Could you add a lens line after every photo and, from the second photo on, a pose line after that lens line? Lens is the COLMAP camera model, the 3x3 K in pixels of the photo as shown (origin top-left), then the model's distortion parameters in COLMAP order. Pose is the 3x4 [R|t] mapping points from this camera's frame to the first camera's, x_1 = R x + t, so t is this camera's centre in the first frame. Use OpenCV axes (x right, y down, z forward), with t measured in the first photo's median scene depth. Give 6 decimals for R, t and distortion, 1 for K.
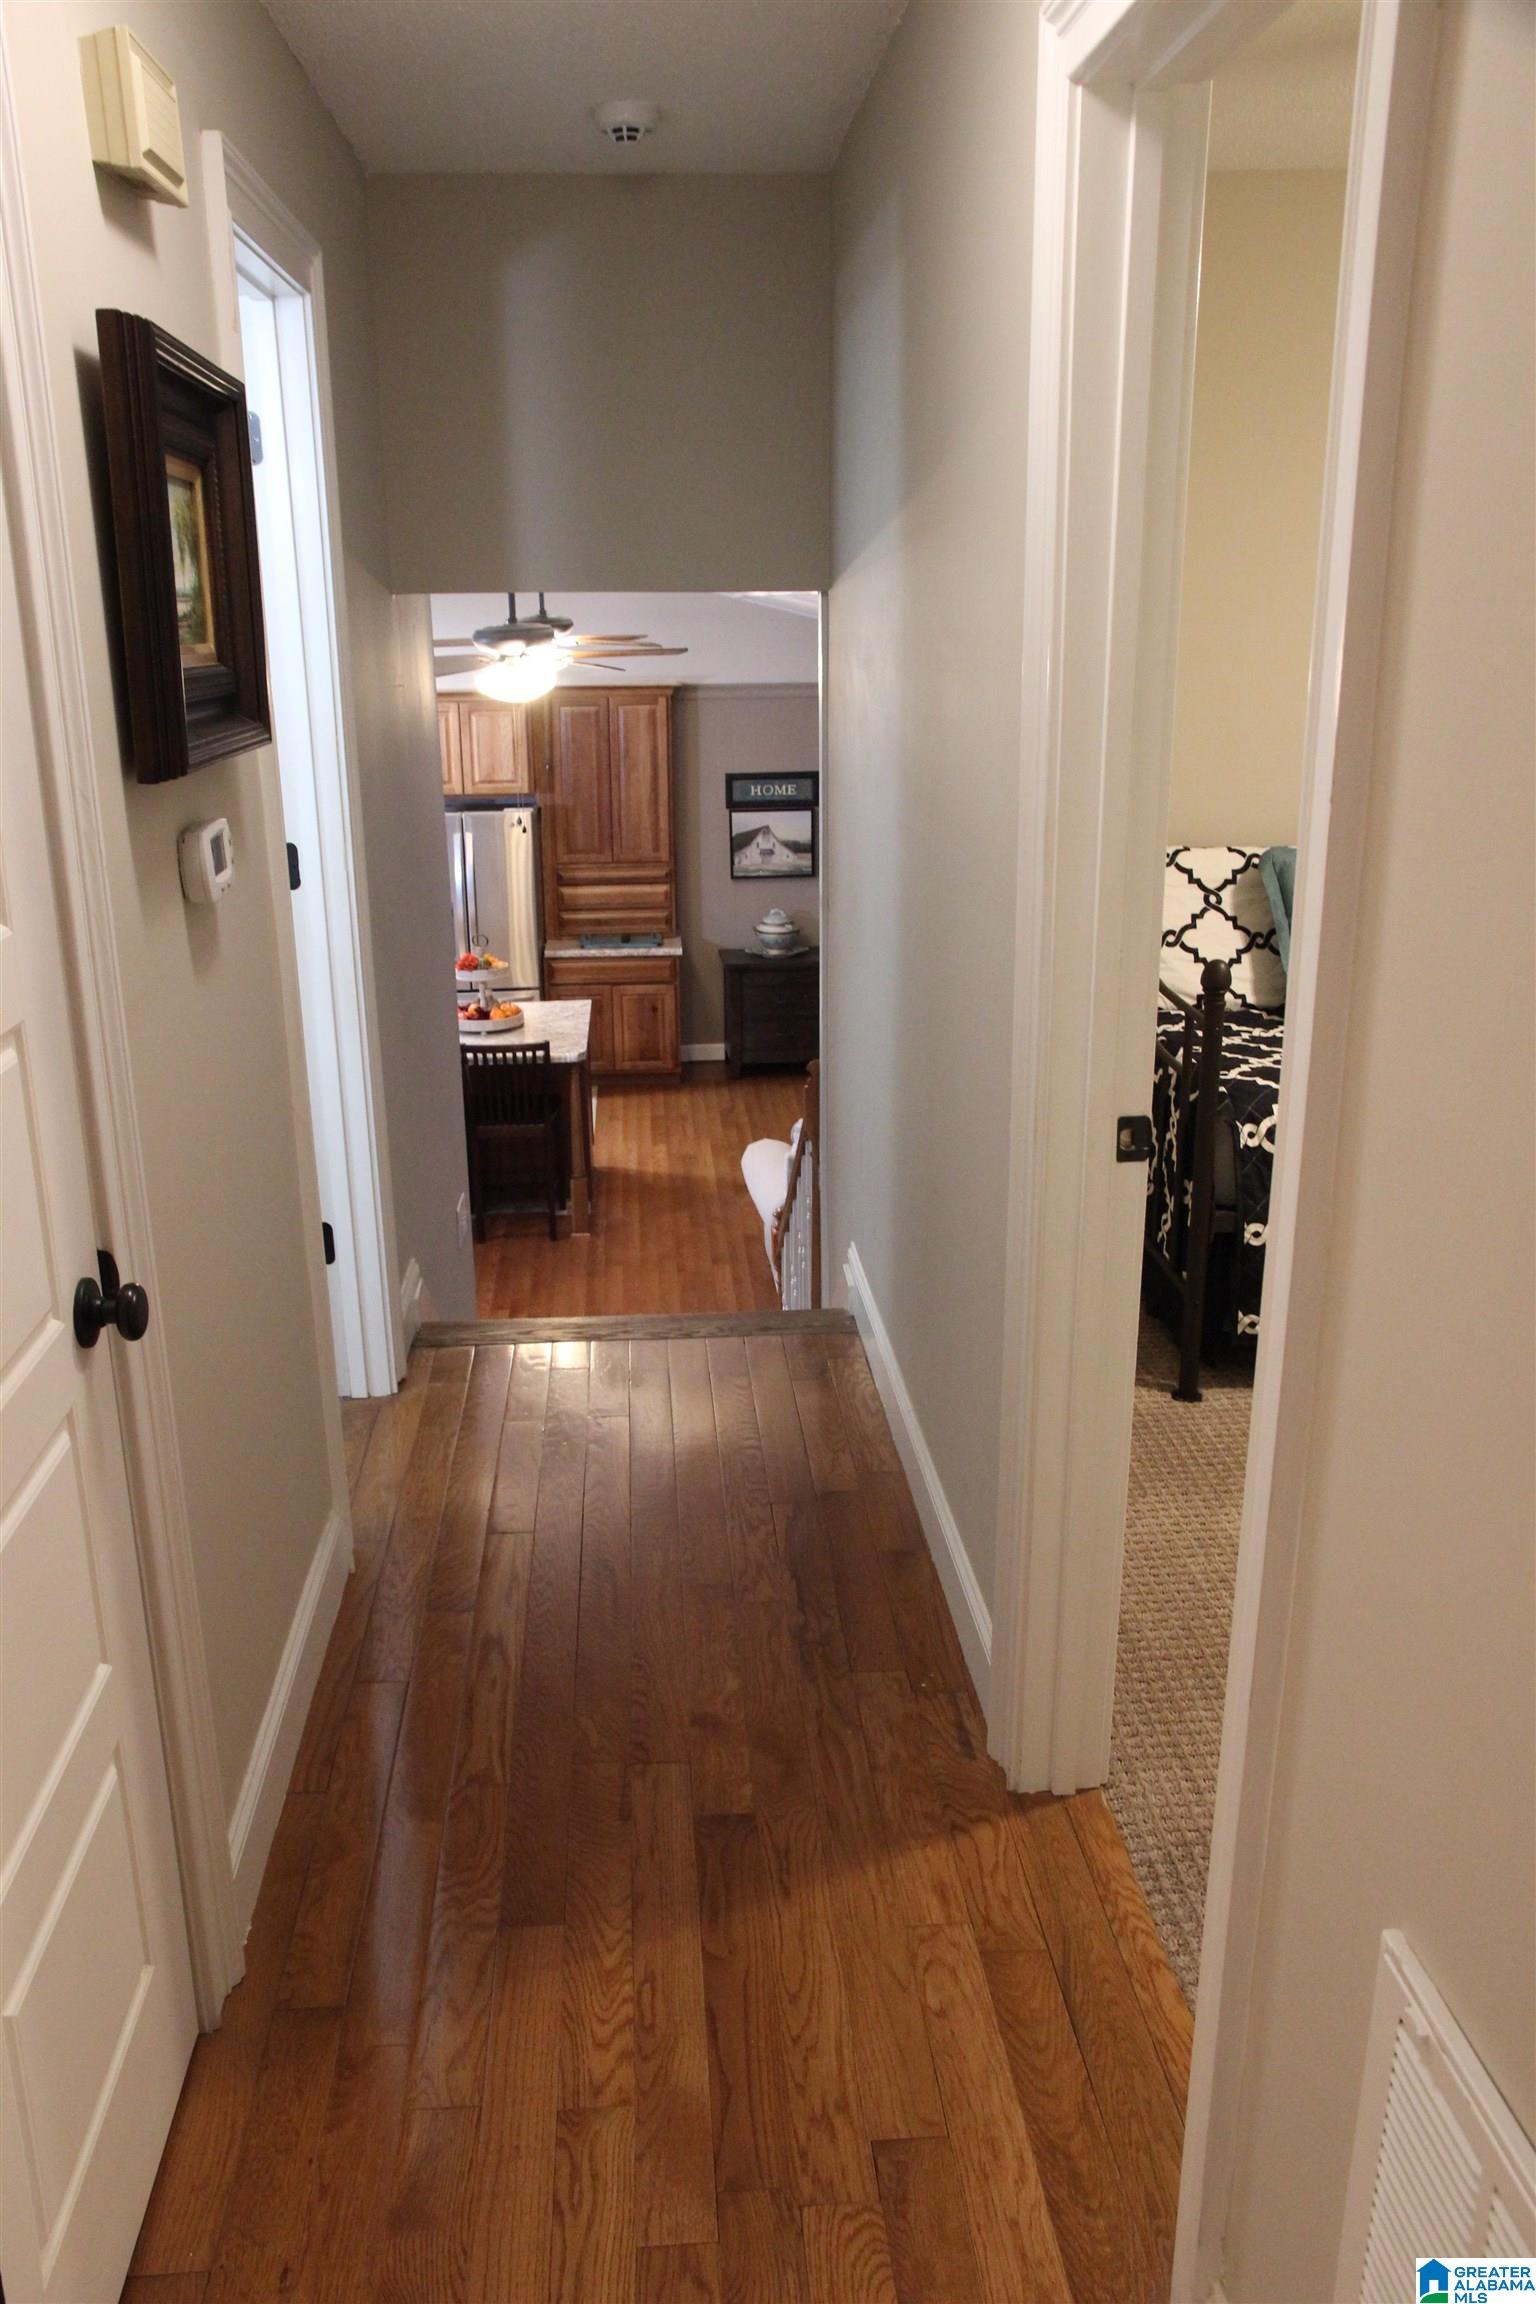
lens RADIAL K [[1854.3, 0, 768.0], [0, 1854.3, 1152.0], [0, 0, 1]] dist [-0.191651, 0.000208]
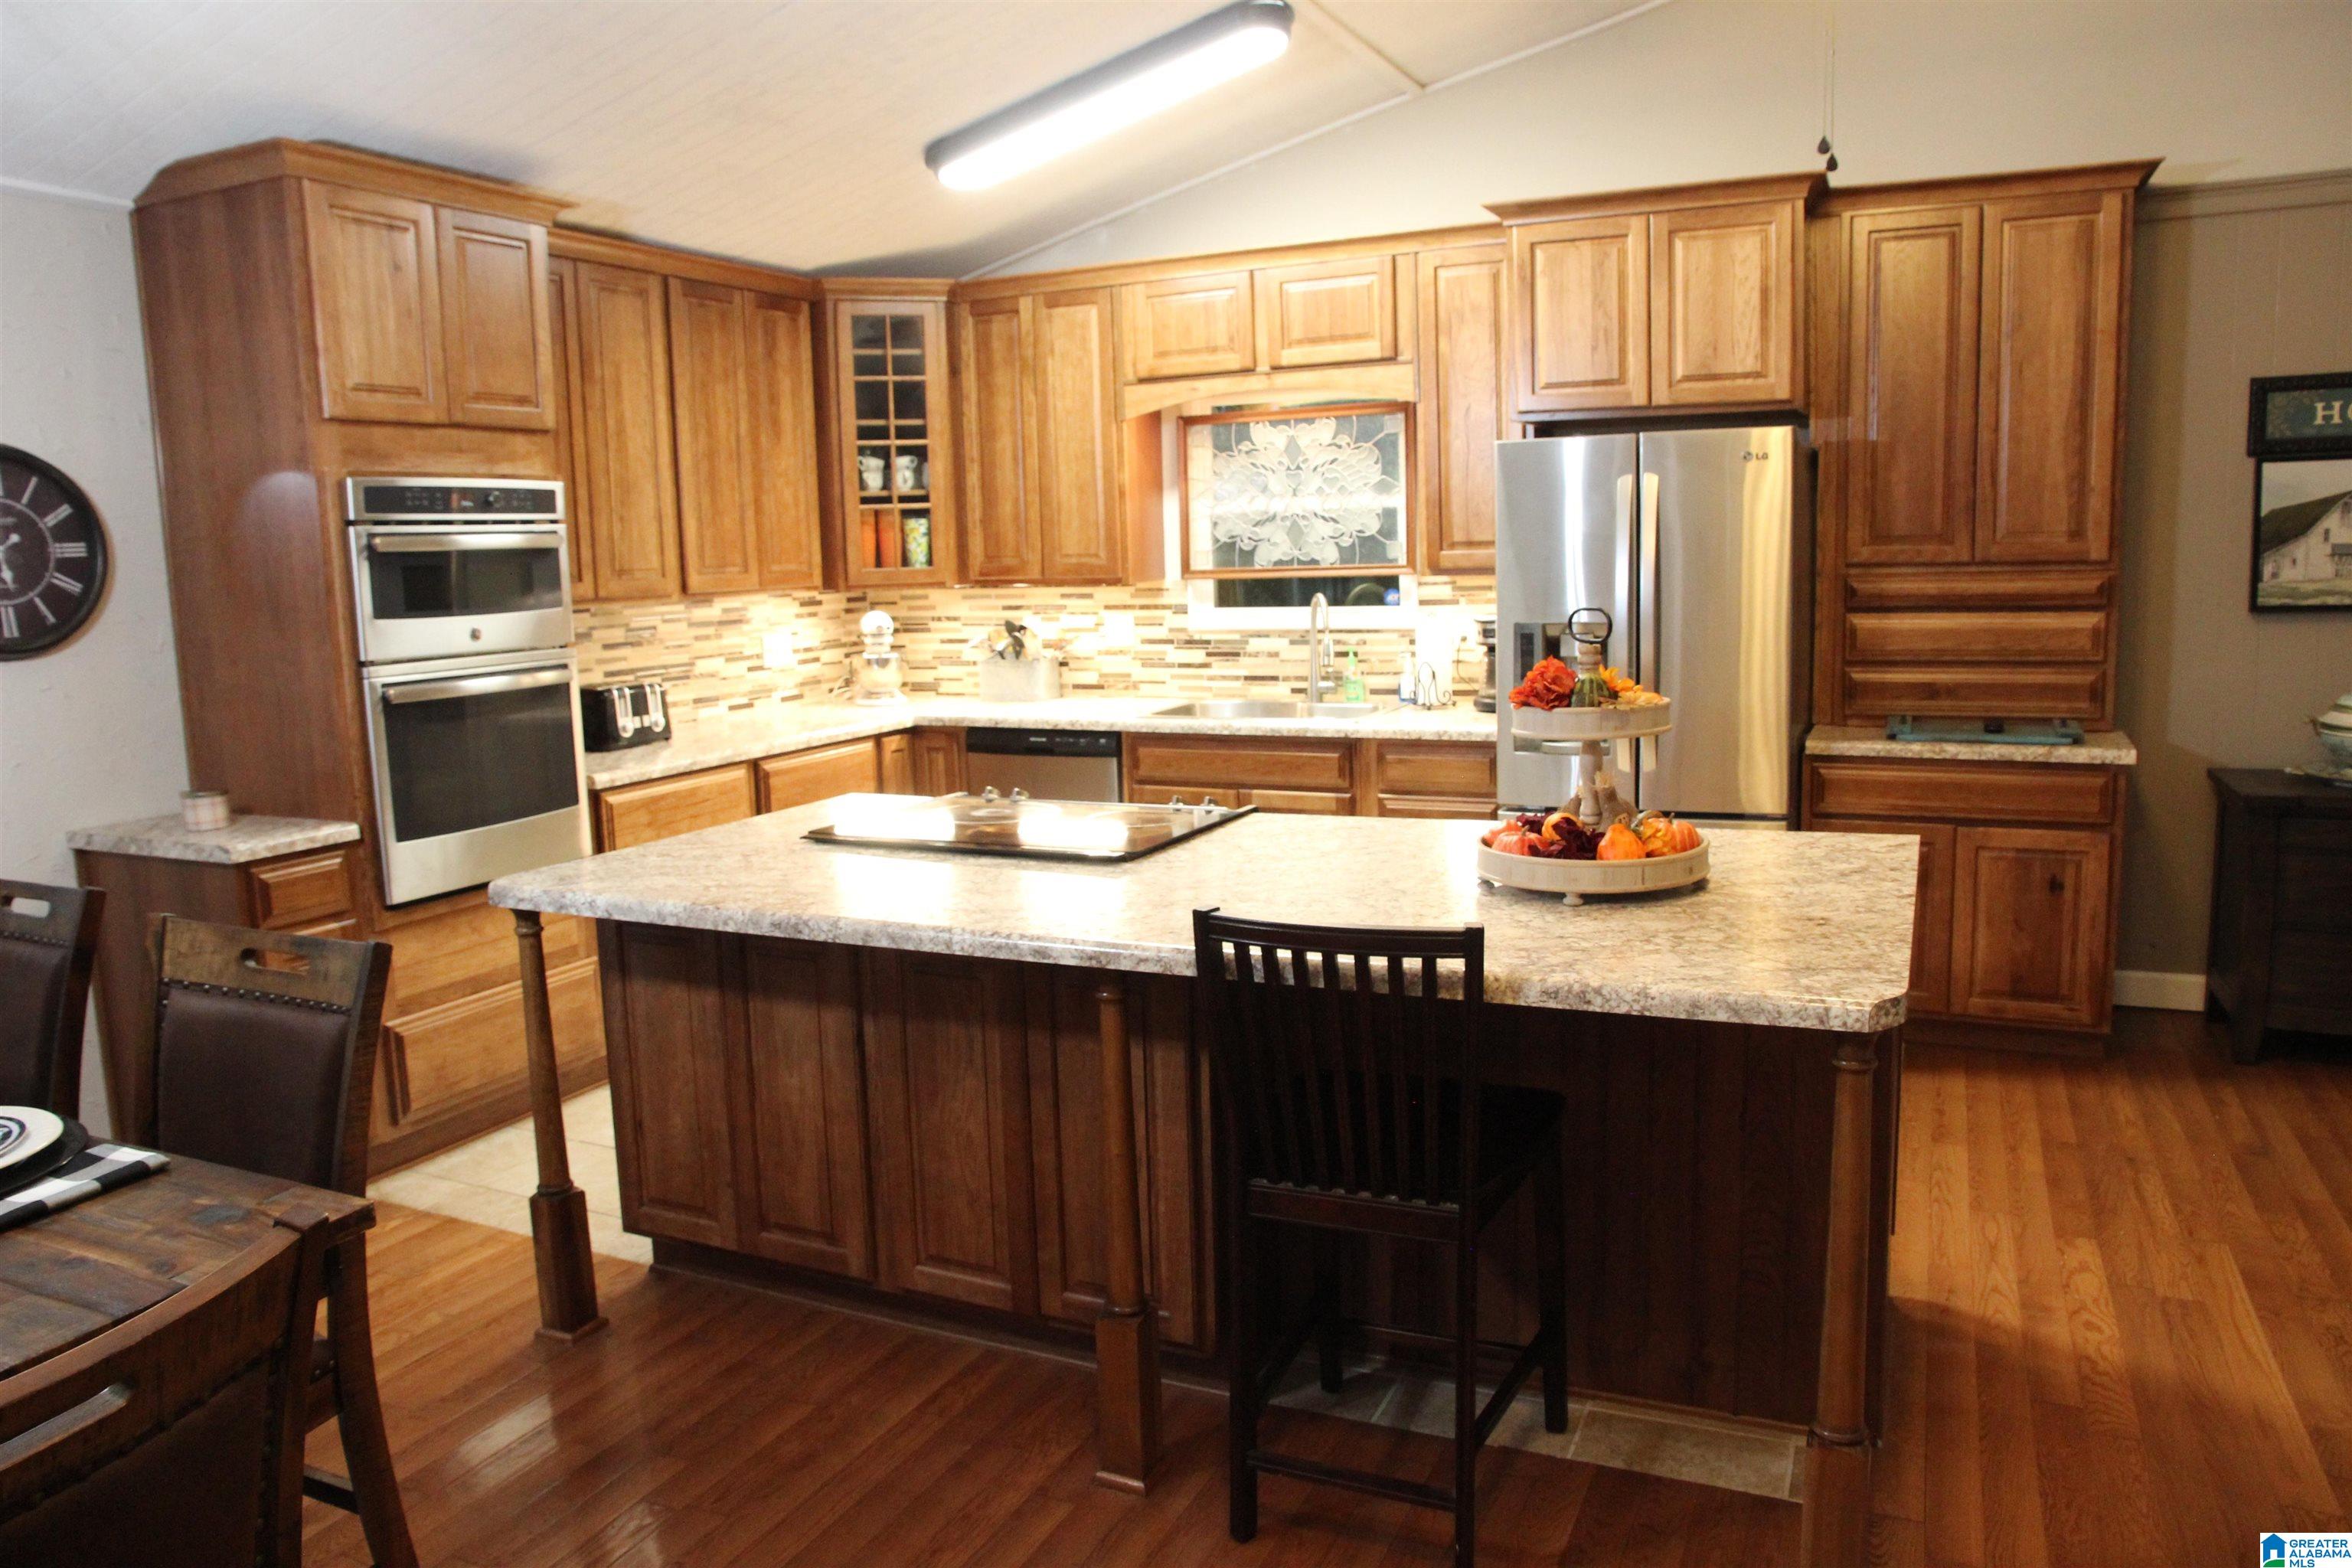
lens RADIAL K [[1667.4, 0, 1176.0], [0, 1667.4, 784.0], [0, 0, 1]] dist [-0.092210, 0.063819]
pose [[0.875932, 0.054754, -0.479318, -0.059500], [-0.118051, 0.987660, -0.102911, -0.036018], [0.467768, 0.146727, 0.871587, 0.555424]]
